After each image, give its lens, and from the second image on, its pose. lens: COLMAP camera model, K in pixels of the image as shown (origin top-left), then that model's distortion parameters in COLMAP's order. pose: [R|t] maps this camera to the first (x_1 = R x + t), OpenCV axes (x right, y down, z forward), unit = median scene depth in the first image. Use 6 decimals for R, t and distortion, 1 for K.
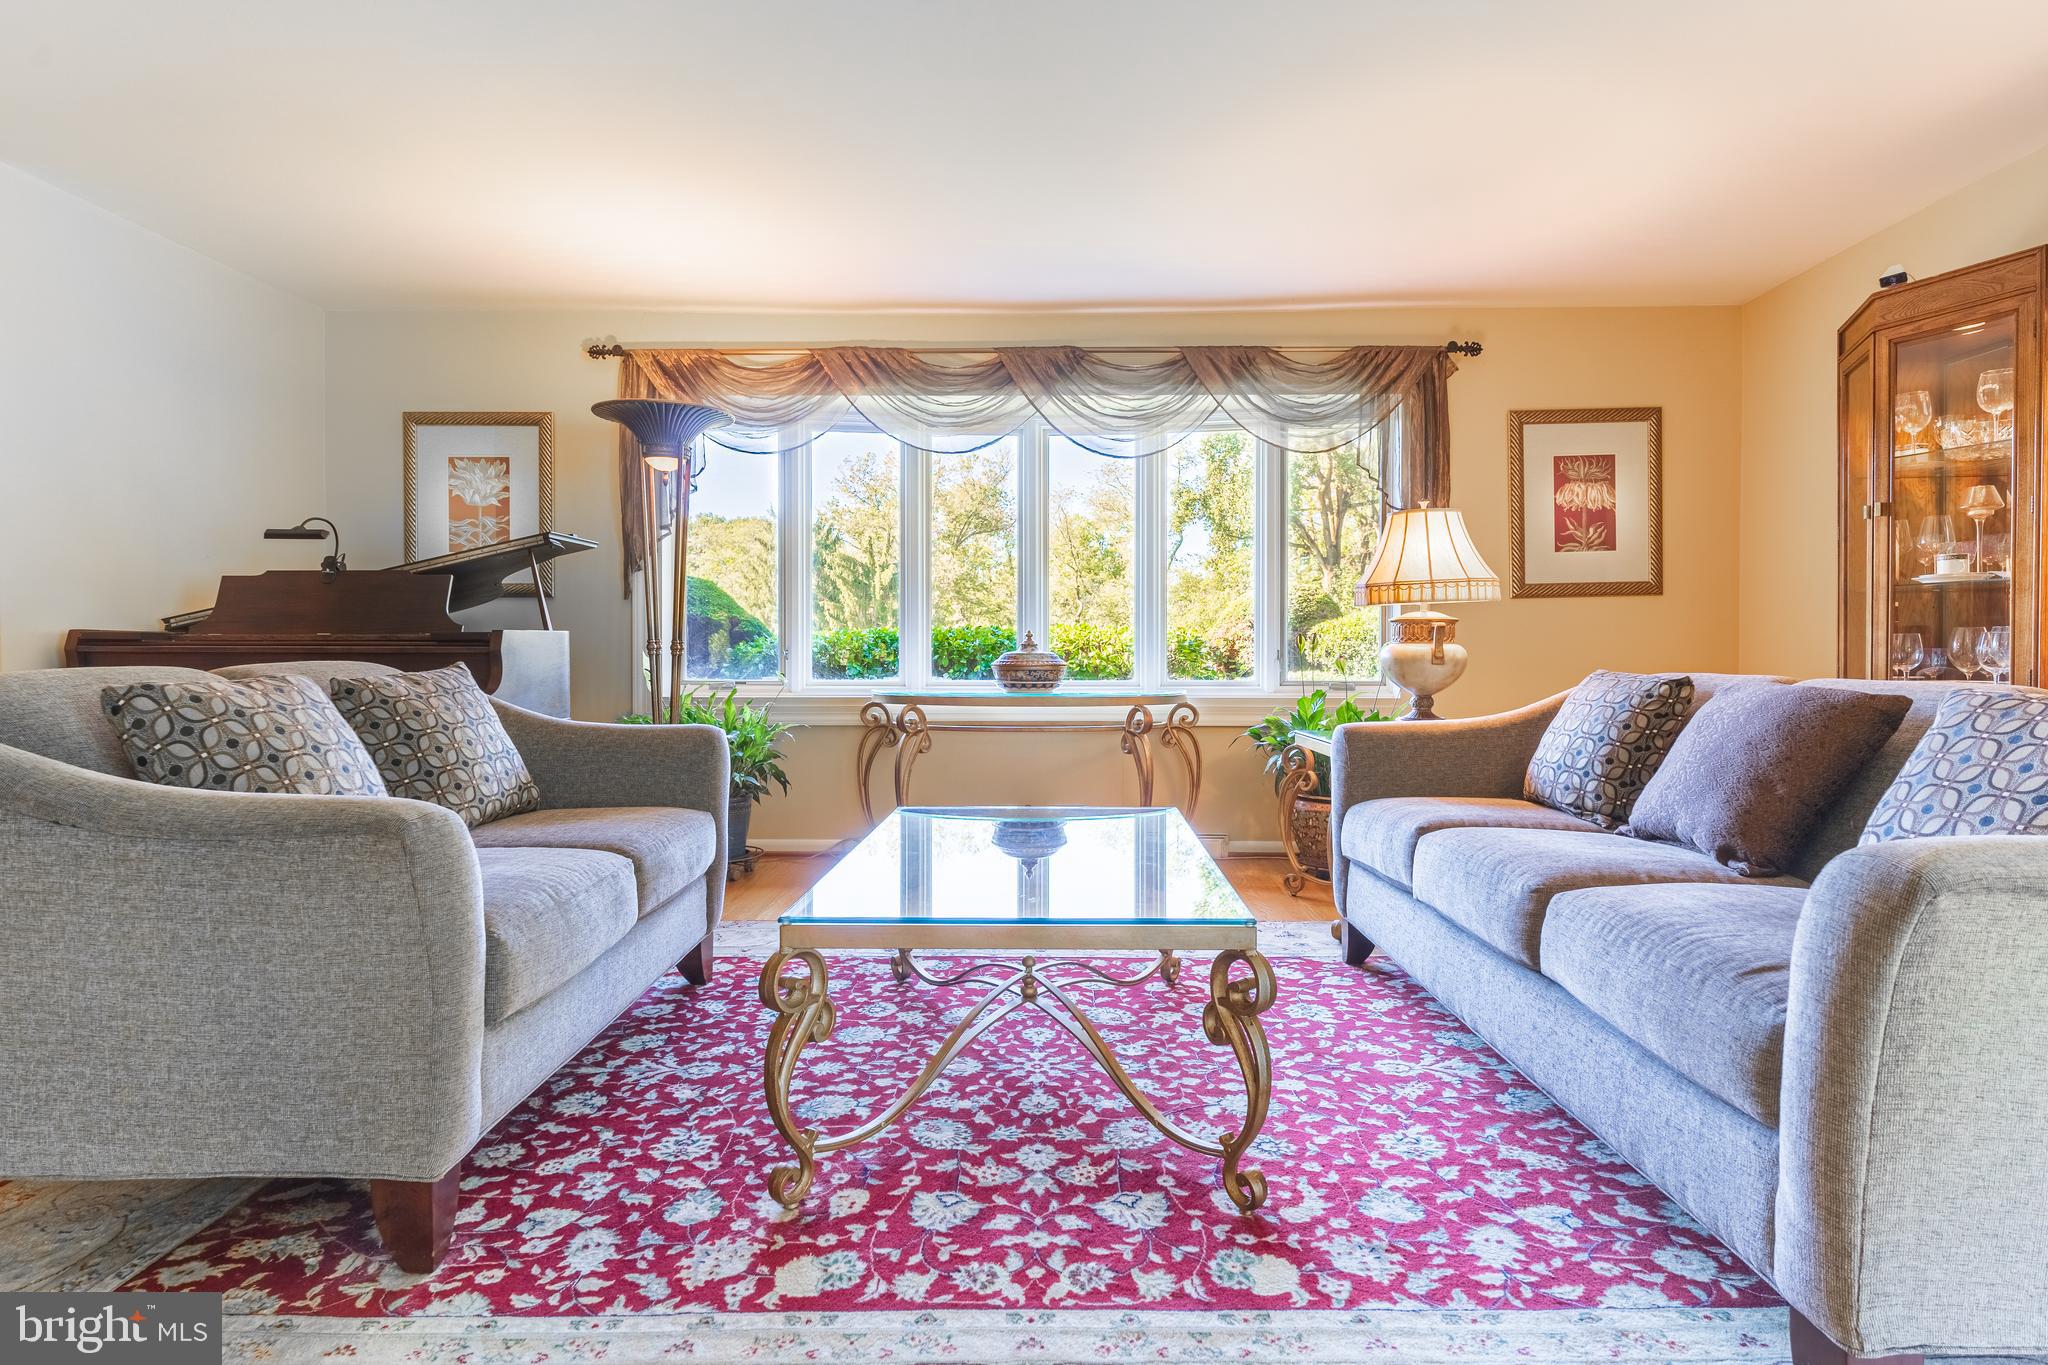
lens RADIAL K [[1071.0, 0, 1050.9], [0, 1071.0, 677.2], [0, 0, 1]] dist [-0.002398, 0.000670]
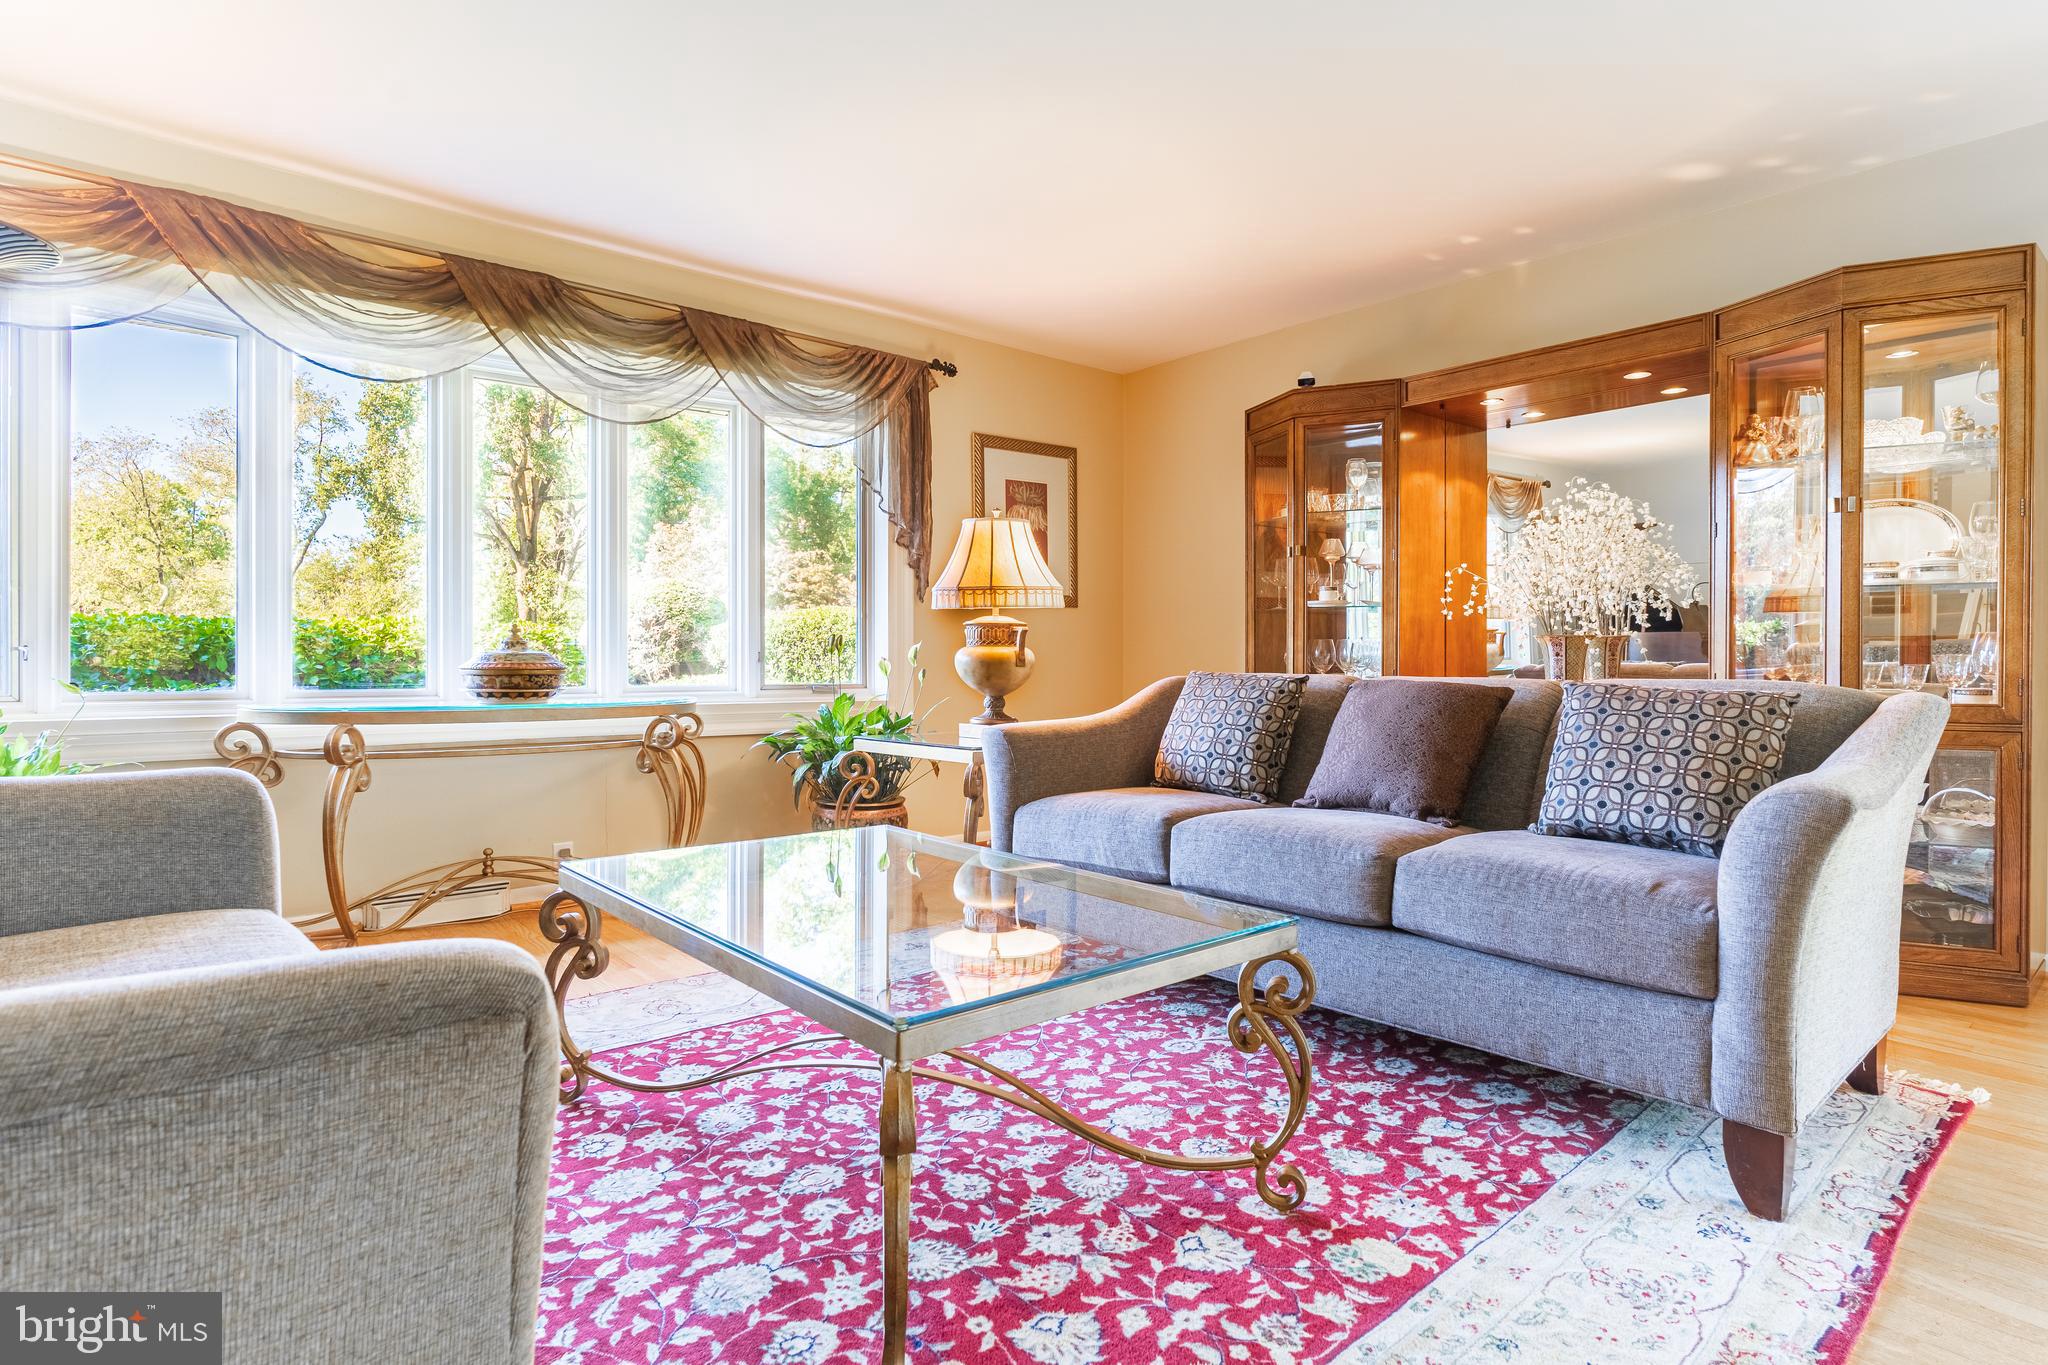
lens RADIAL K [[1069.2, 0, 1063.1], [0, 1069.2, 664.2], [0, 0, 1]] dist [-0.005845, 0.000297]
pose [[0.736523, -0.000097, 0.676413, -0.240932], [0.010347, 0.999885, -0.011123, -0.001586], [-0.676334, 0.015191, 0.736439, 0.147523]]
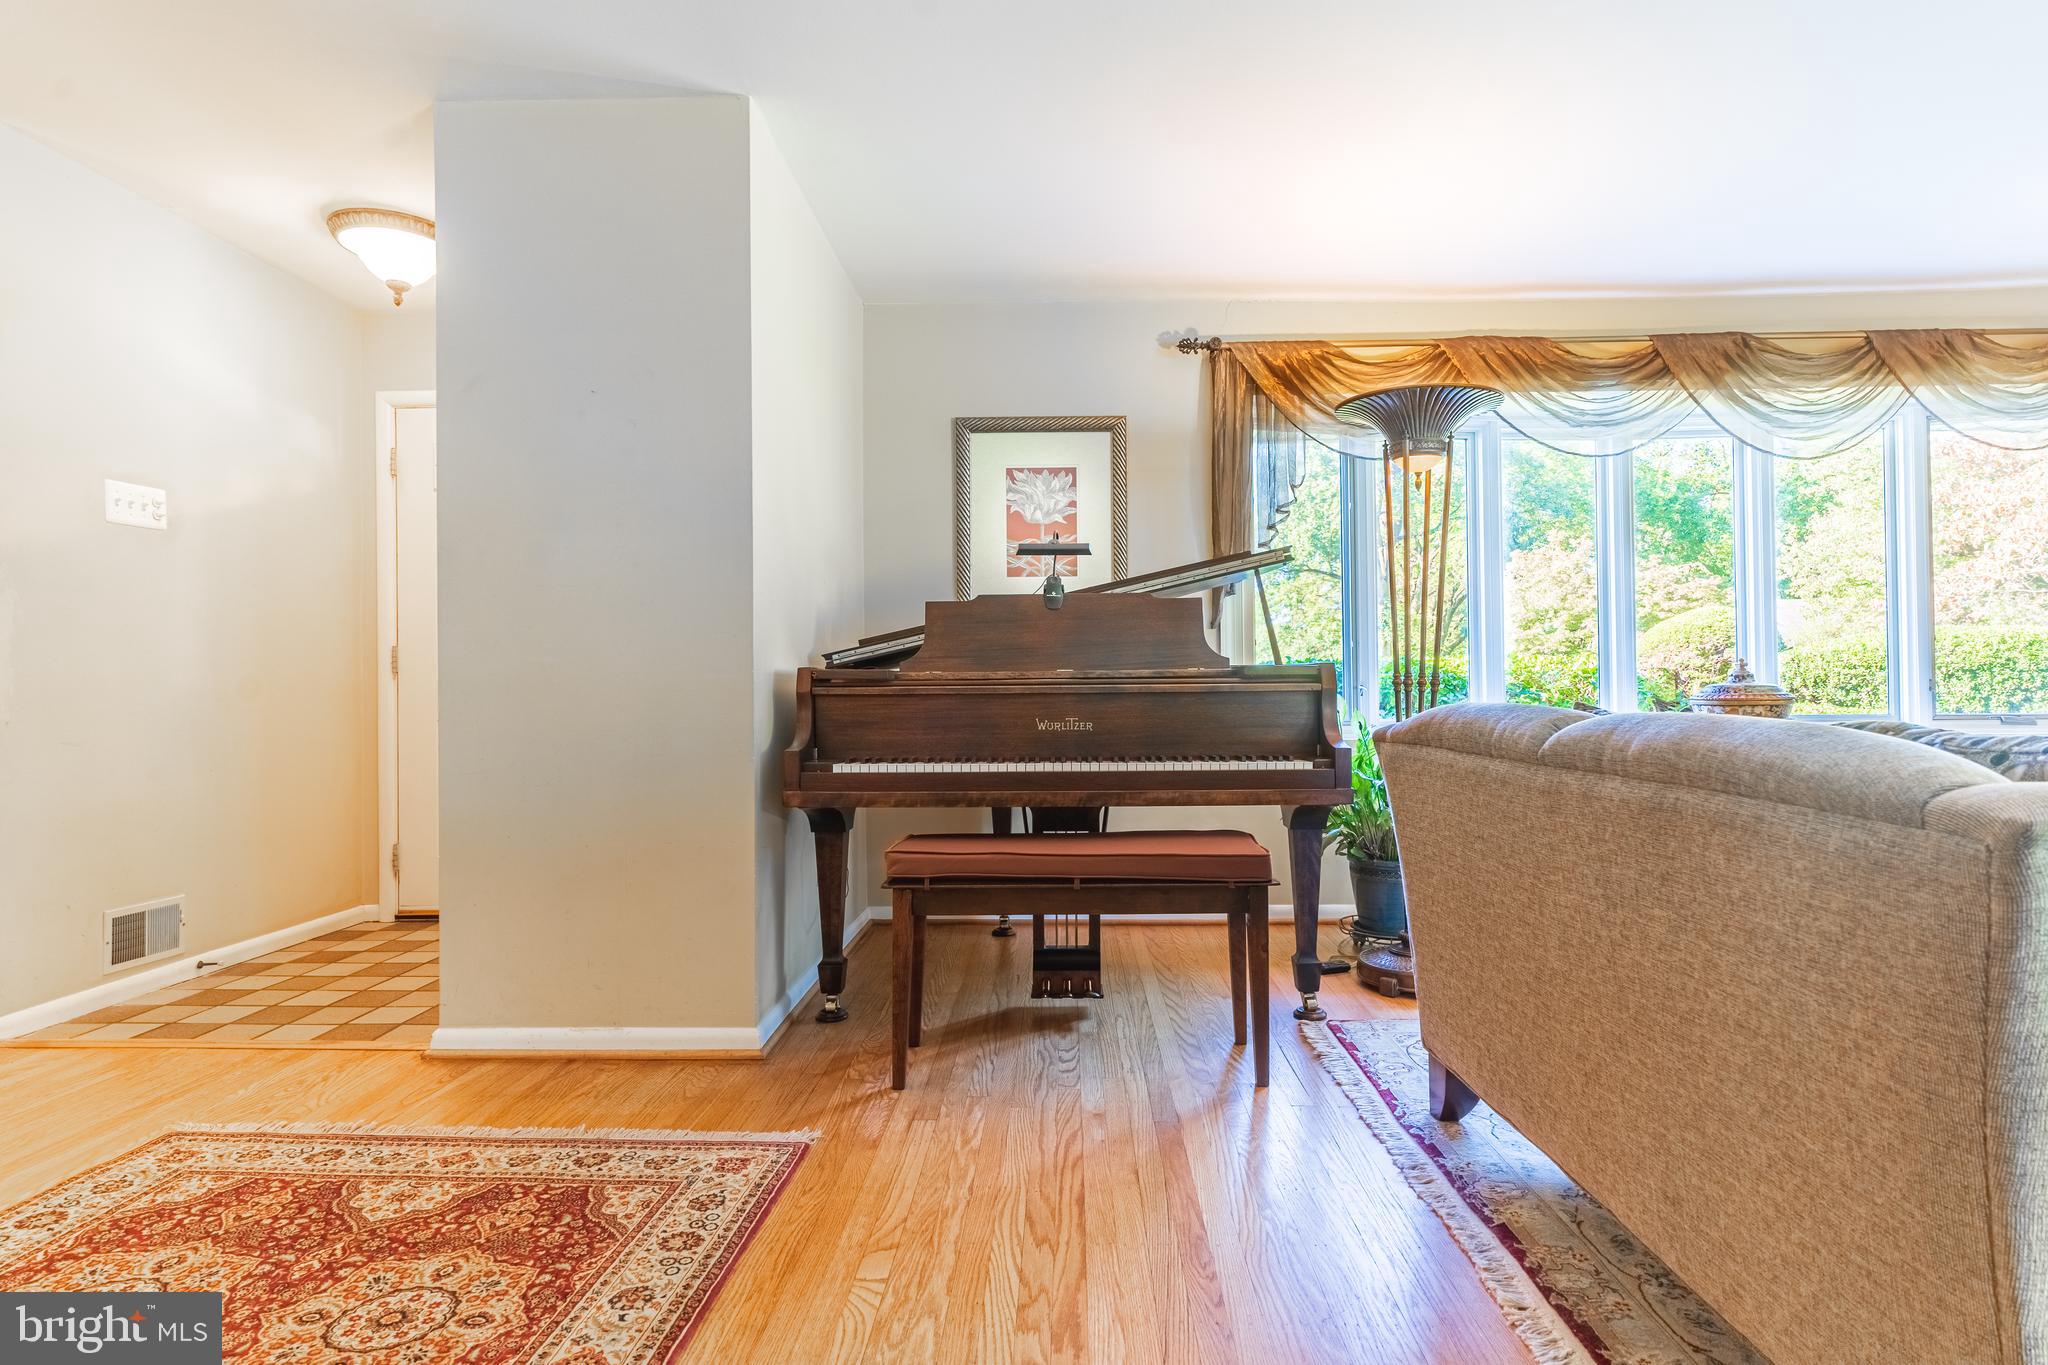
lens RADIAL K [[1063.5, 0, 1044.3], [0, 1063.5, 685.9], [0, 0, 1]] dist [-0.004572, 0.001828]
pose [[0.999894, -0.010196, -0.010346, -0.541591], [0.009931, 0.999628, -0.025398, -0.005656], [0.010602, 0.025293, 0.999624, 0.140806]]
